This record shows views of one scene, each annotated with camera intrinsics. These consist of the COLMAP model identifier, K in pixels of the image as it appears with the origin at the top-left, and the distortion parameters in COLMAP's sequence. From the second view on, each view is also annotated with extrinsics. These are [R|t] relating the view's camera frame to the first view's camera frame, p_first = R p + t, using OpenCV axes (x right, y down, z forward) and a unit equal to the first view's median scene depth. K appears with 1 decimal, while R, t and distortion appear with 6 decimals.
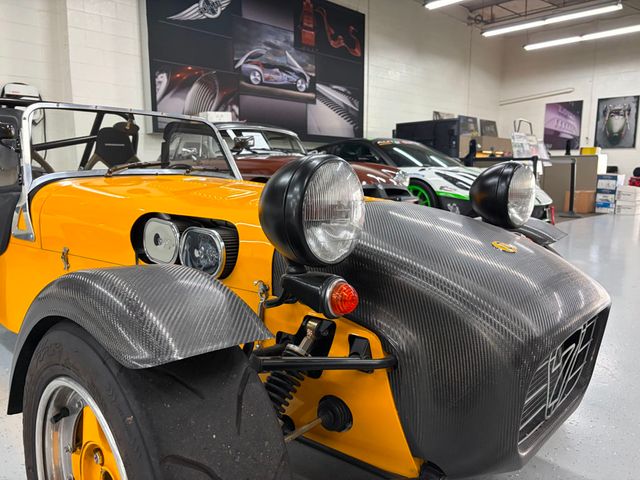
lens RADIAL K [[490.2, 0, 325.4], [0, 490.2, 240.9], [0, 0, 1]] dist [0.038079, -0.043393]
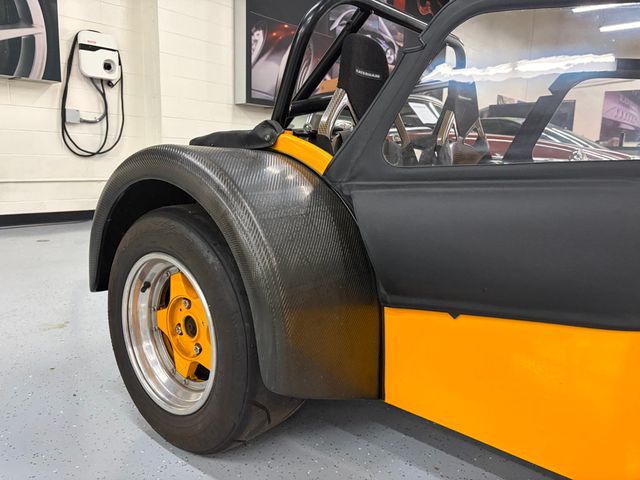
lens RADIAL K [[490.2, 0, 324.2], [0, 490.2, 241.7], [0, 0, 1]] dist [0.038079, -0.043393]
pose [[0.997591, 0.018233, 0.066937, -0.220404], [-0.020022, 0.999458, 0.026150, -0.010361], [-0.066424, -0.027427, 0.997414, 0.136000]]
